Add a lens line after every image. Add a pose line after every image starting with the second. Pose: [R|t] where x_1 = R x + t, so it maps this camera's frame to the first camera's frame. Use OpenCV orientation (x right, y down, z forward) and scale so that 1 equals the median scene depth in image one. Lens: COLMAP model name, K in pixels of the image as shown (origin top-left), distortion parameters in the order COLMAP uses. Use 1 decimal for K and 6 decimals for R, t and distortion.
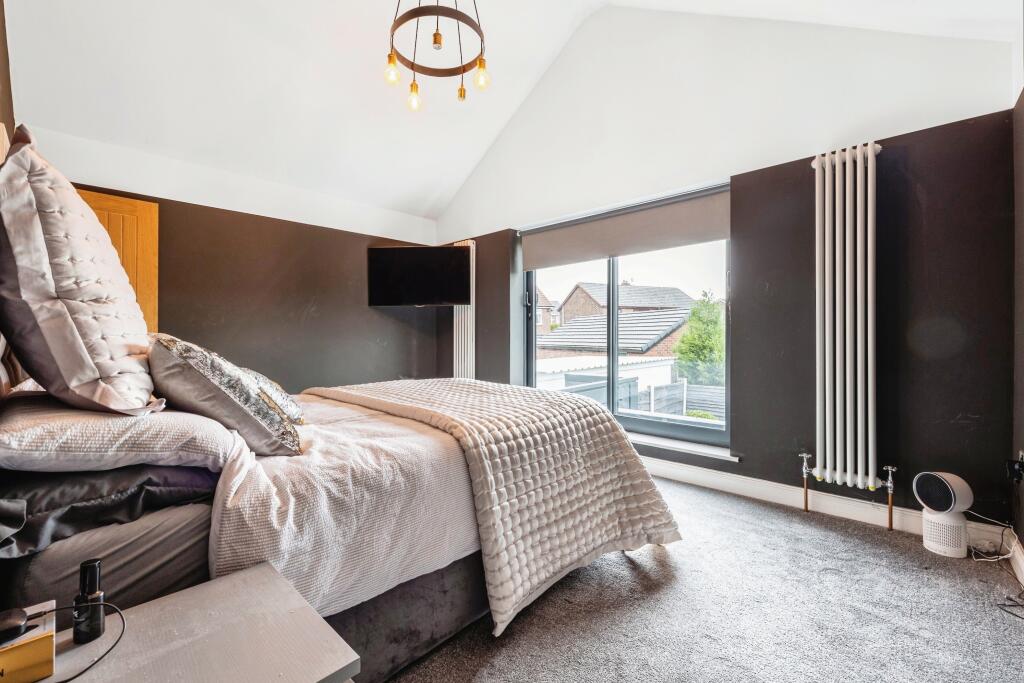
lens RADIAL K [[416.5, 0, 512.5], [0, 416.5, 341.1], [0, 0, 1]] dist [-0.000634, -0.000456]
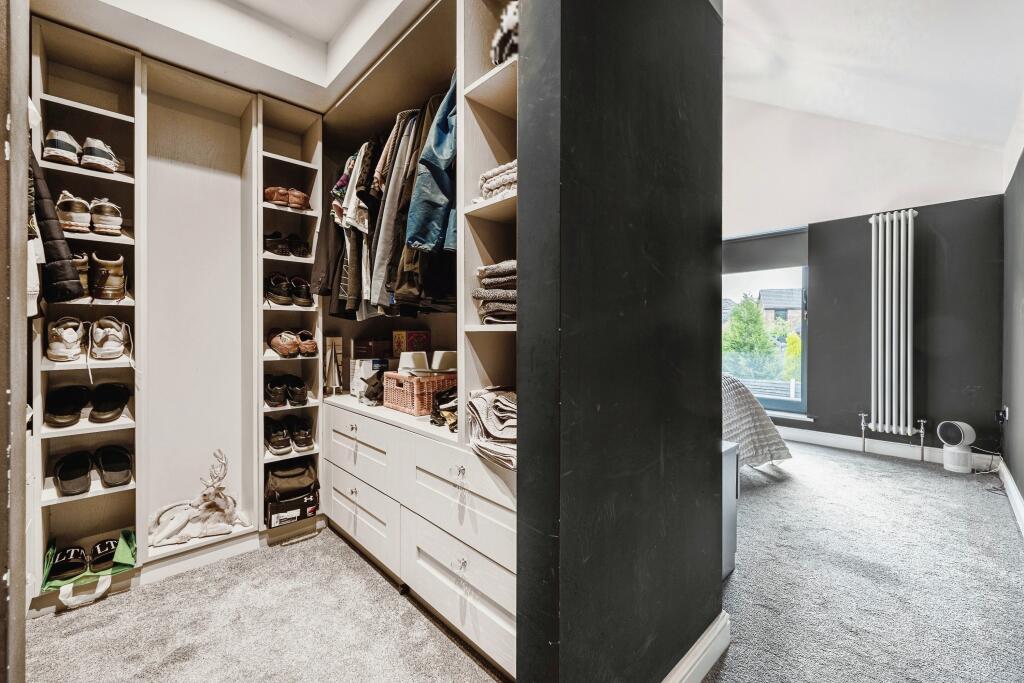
lens RADIAL K [[416.5, 0, 511.9], [0, 416.5, 335.2], [0, 0, 1]] dist [-0.000634, -0.000456]
pose [[0.999266, 0.010829, -0.036745, -0.560874], [-0.010945, 0.999936, -0.002960, 0.005727], [0.036711, 0.003360, 0.999320, -0.600211]]
